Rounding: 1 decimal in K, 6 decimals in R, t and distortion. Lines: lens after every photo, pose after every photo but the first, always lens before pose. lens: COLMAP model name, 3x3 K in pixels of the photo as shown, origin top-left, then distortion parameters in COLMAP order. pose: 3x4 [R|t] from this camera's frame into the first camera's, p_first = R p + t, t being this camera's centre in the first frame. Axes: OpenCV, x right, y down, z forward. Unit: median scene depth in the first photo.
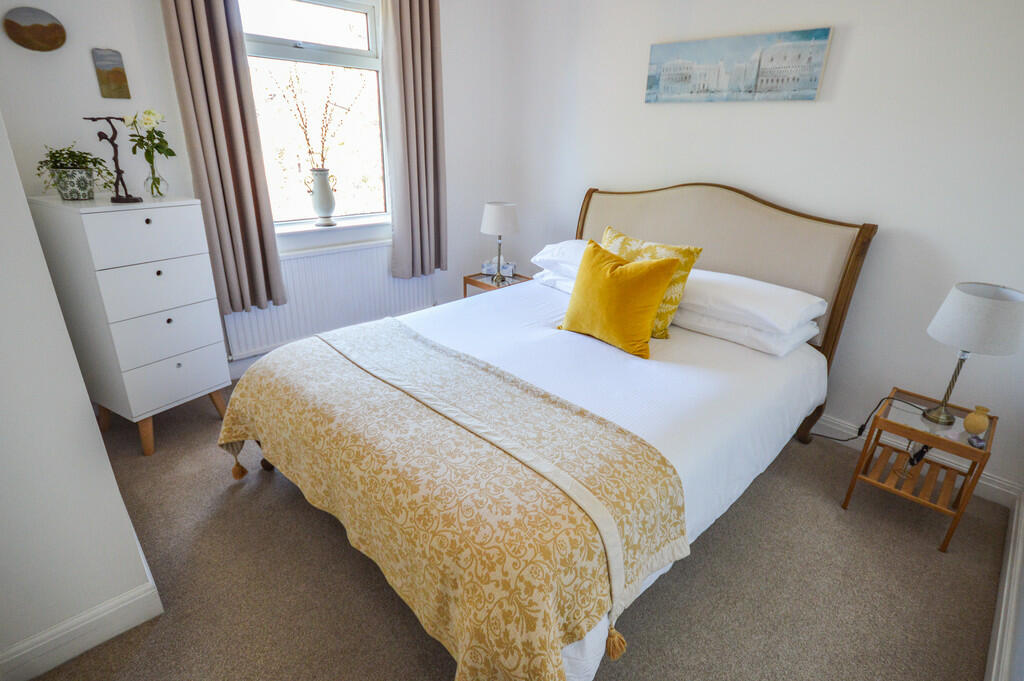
lens RADIAL K [[511.5, 0, 513.7], [0, 511.5, 342.6], [0, 0, 1]] dist [-0.002361, -0.001967]
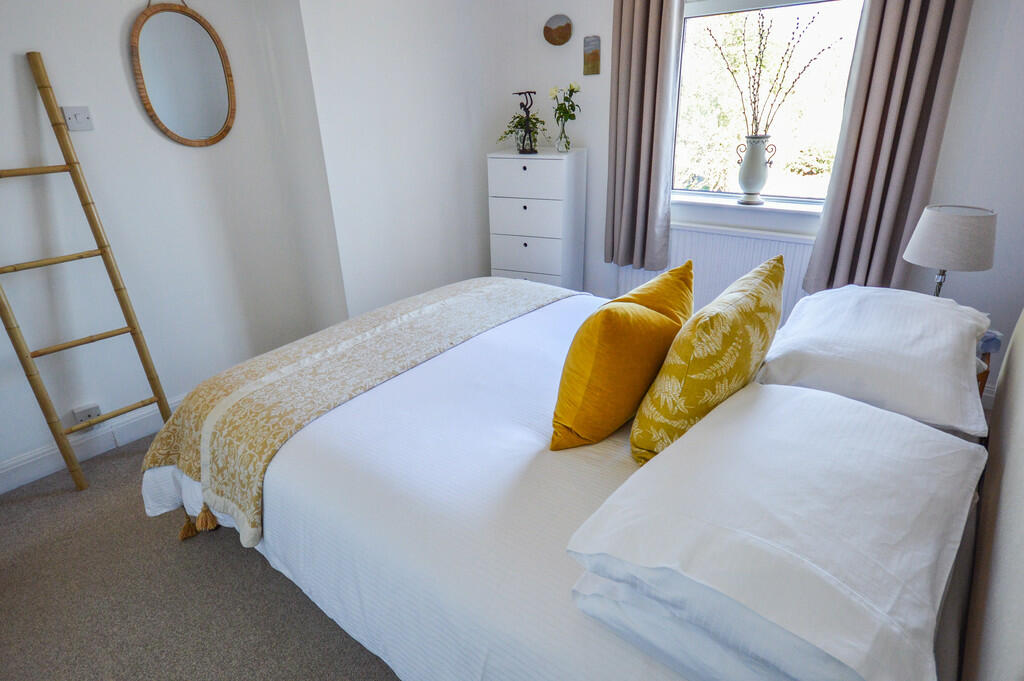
lens RADIAL K [[566.2, 0, 512.0], [0, 566.2, 340.5], [0, 0, 1]] dist [0.002464, -0.000058]
pose [[0.106922, 0.356984, -0.927971, 0.778770], [-0.345516, 0.888494, 0.301987, -0.254003], [0.932302, 0.288340, 0.218343, 0.717050]]
